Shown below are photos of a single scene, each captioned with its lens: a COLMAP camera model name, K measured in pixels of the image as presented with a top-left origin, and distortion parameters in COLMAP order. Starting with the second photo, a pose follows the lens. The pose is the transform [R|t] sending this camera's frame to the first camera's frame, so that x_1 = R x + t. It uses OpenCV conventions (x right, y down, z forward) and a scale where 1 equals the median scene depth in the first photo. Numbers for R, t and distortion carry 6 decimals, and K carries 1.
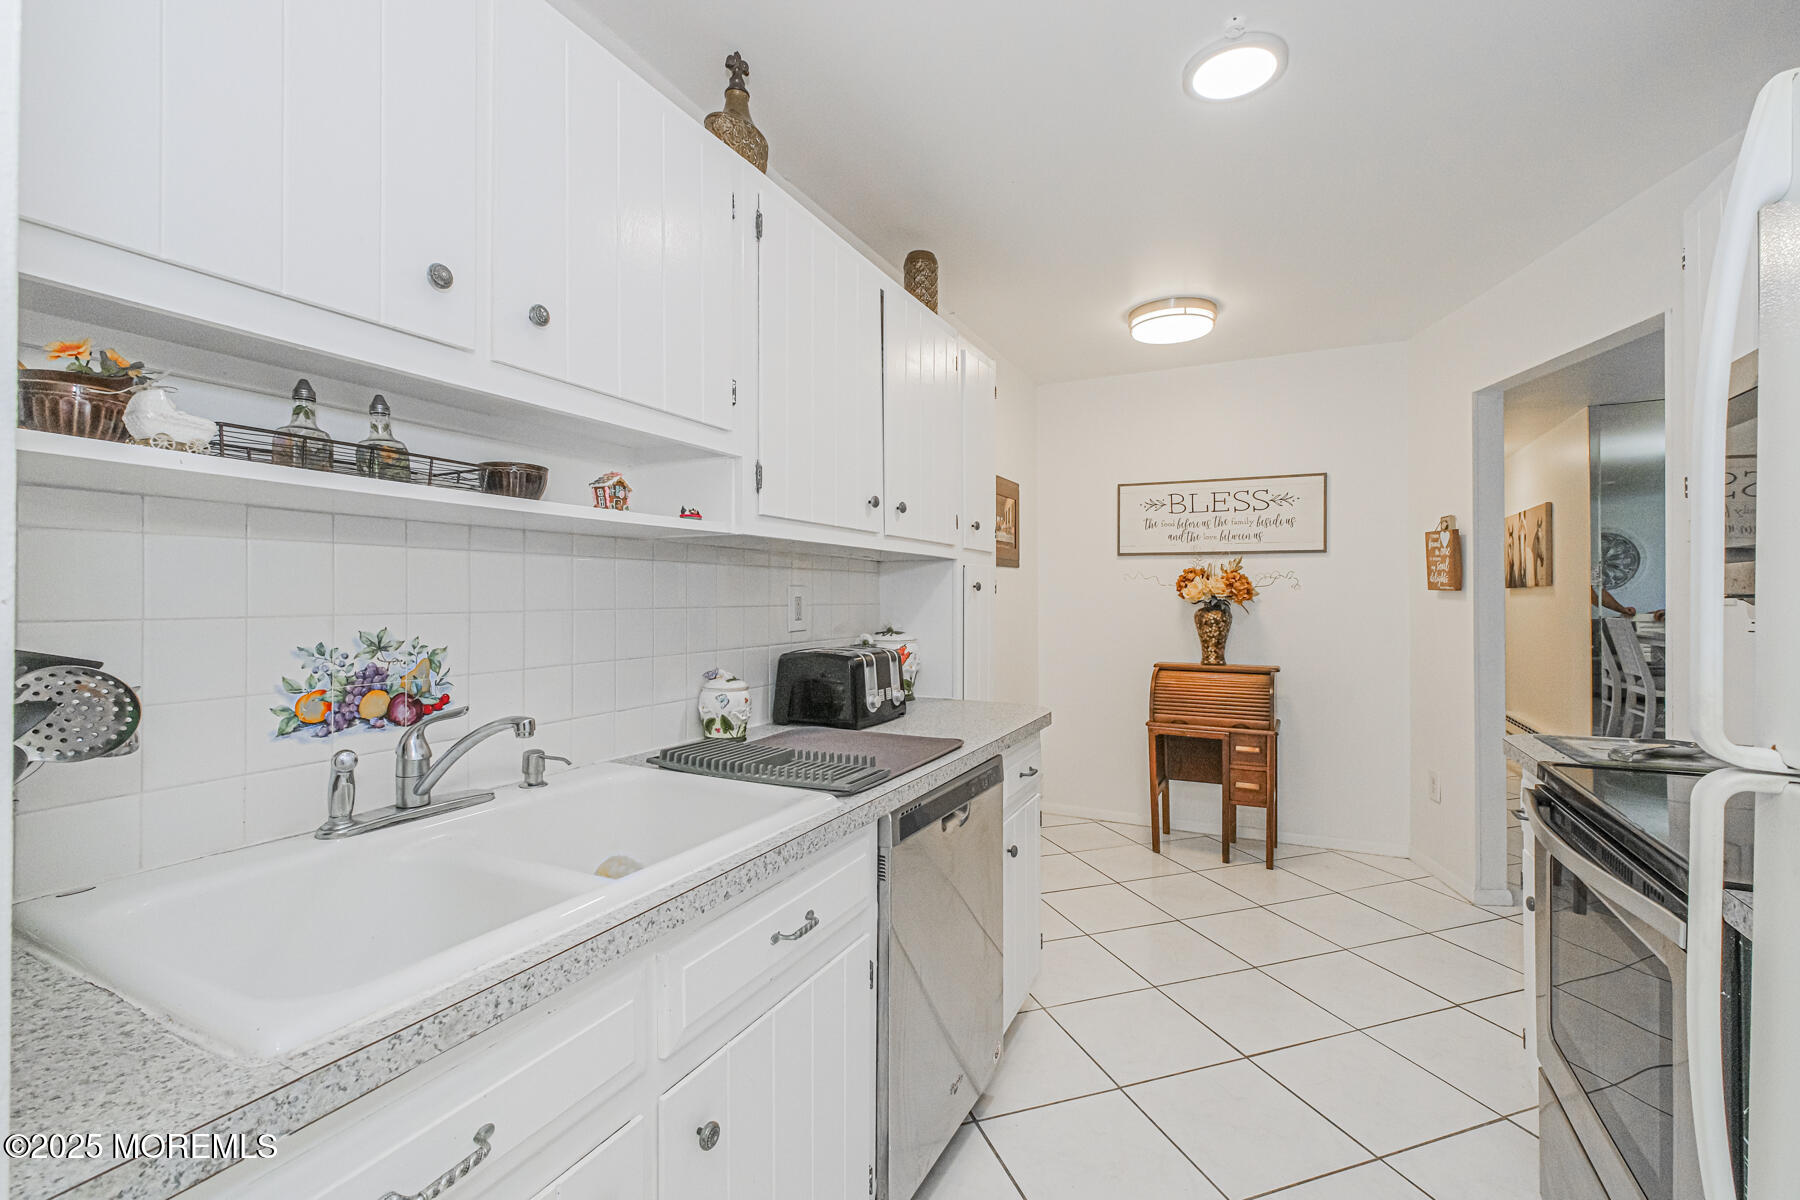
lens RADIAL K [[781.1, 0, 903.7], [0, 781.1, 592.5], [0, 0, 1]] dist [-0.002336, -0.000103]
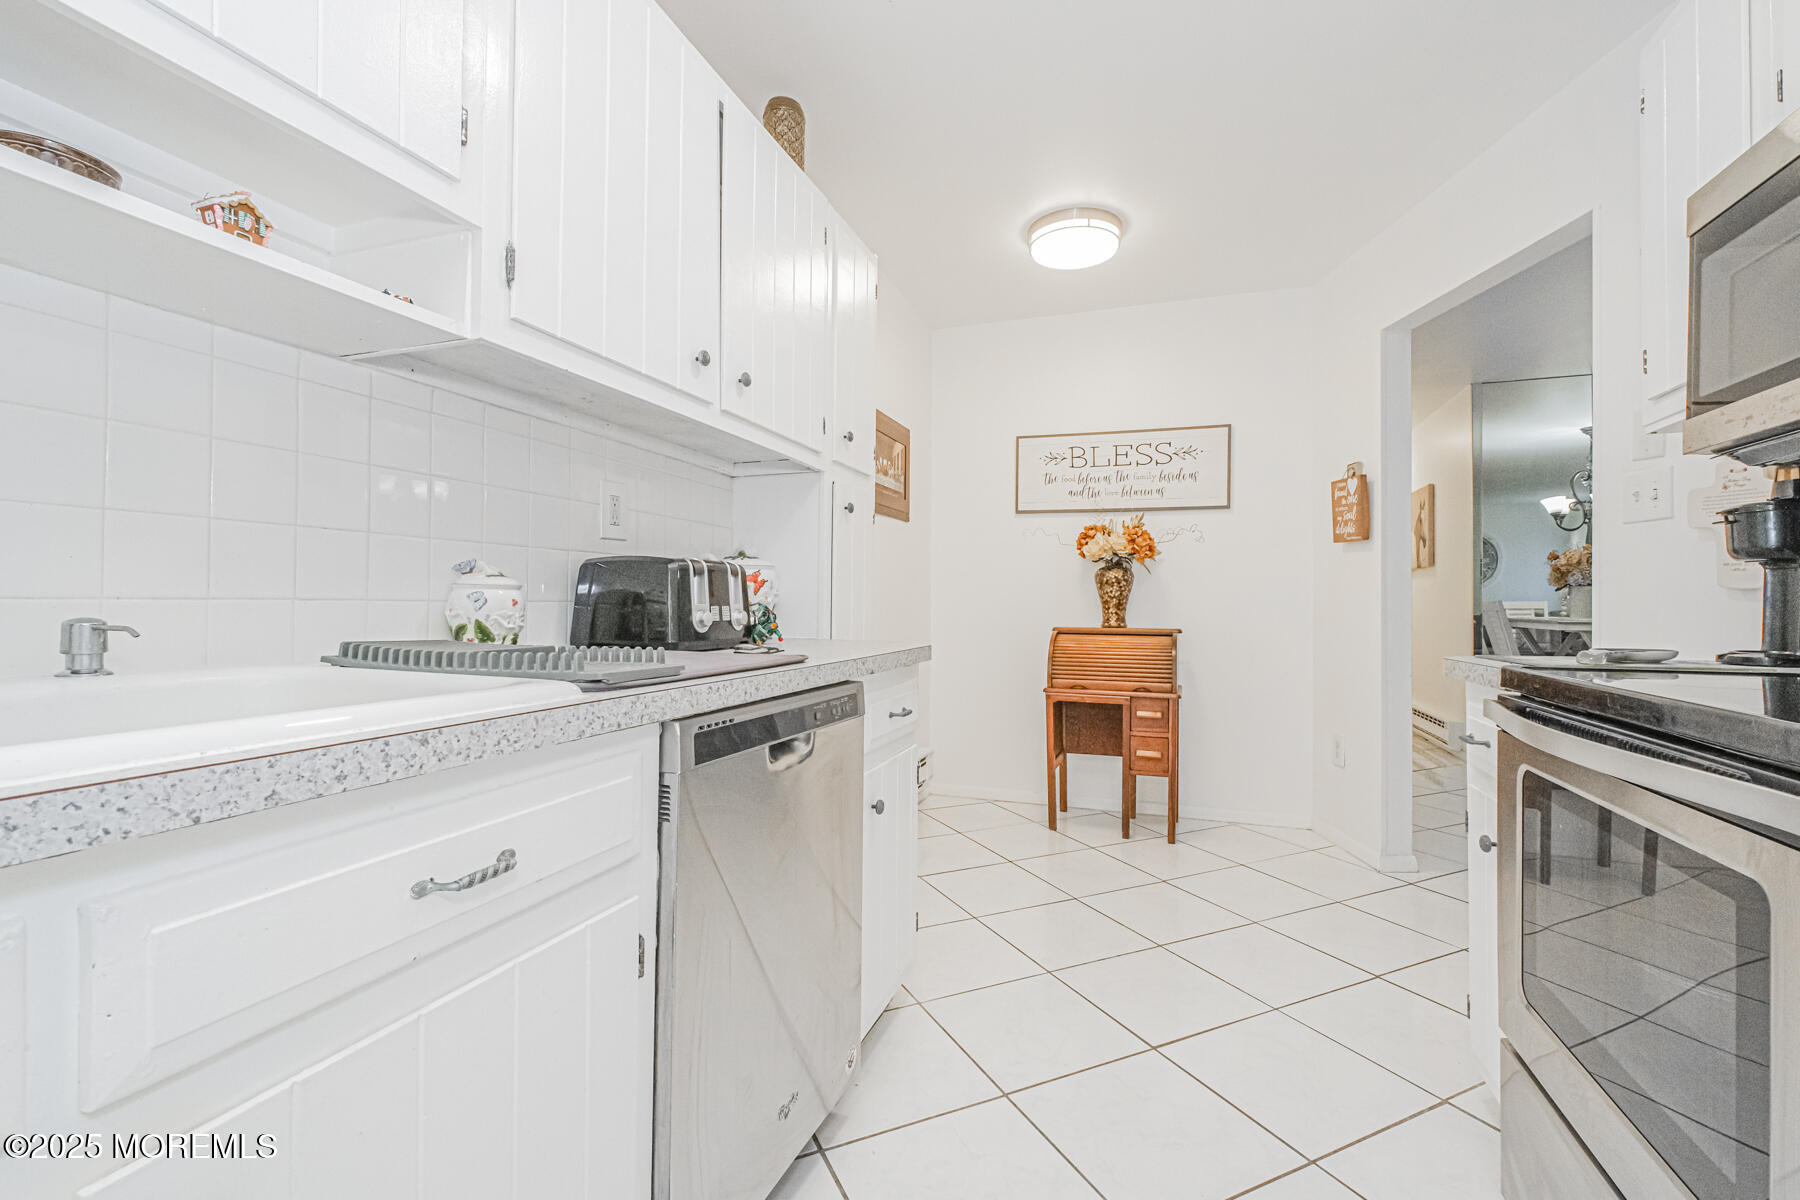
lens RADIAL K [[786.4, 0, 901.7], [0, 786.4, 593.1], [0, 0, 1]] dist [-0.000832, -0.001532]
pose [[0.992913, 0.010698, 0.118365, 0.041167], [-0.010079, 0.999932, -0.005825, 0.072261], [-0.118419, 0.004591, 0.992953, 0.120532]]
